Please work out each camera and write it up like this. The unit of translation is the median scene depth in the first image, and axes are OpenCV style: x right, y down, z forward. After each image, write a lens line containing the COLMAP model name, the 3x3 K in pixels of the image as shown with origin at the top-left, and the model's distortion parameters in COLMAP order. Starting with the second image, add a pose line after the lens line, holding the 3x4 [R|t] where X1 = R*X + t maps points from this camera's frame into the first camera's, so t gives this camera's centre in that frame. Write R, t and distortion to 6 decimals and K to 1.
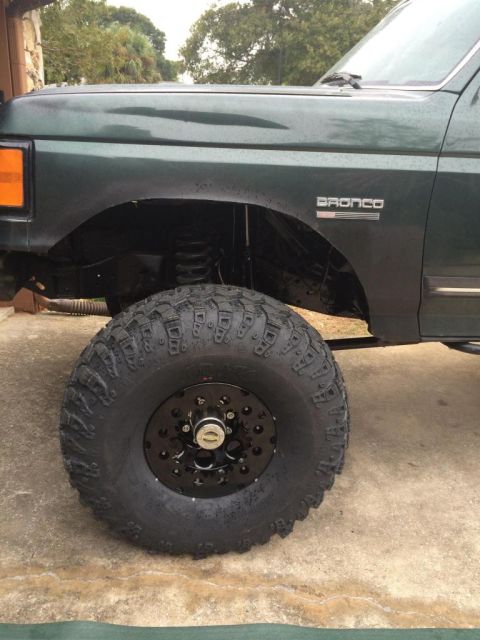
lens RADIAL K [[548.8, 0, 240.0], [0, 548.8, 320.0], [0, 0, 1]] dist [0.089785, -0.129872]
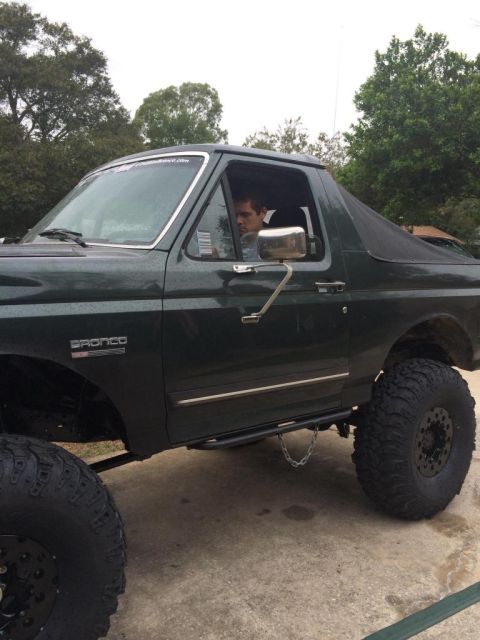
lens RADIAL K [[549.1, 0, 243.7], [0, 549.1, 321.0], [0, 0, 1]] dist [0.081507, -0.113592]
pose [[0.853021, -0.091906, 0.513720, -0.124753], [0.194116, 0.969619, -0.148857, -0.021814], [-0.484432, 0.226699, 0.844946, -0.128436]]
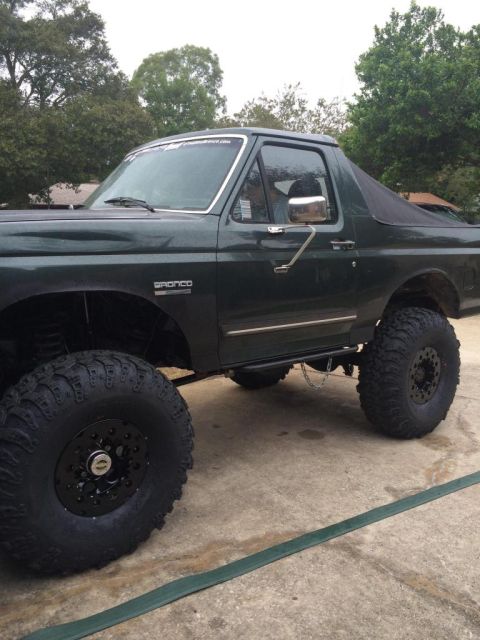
lens RADIAL K [[548.8, 0, 240.0], [0, 548.8, 320.0], [0, 0, 1]] dist [0.089785, -0.129872]
pose [[0.851911, -0.120125, 0.509723, -0.408146], [0.193650, 0.976605, -0.093498, 0.061428], [-0.486567, 0.178359, 0.855243, -0.362800]]
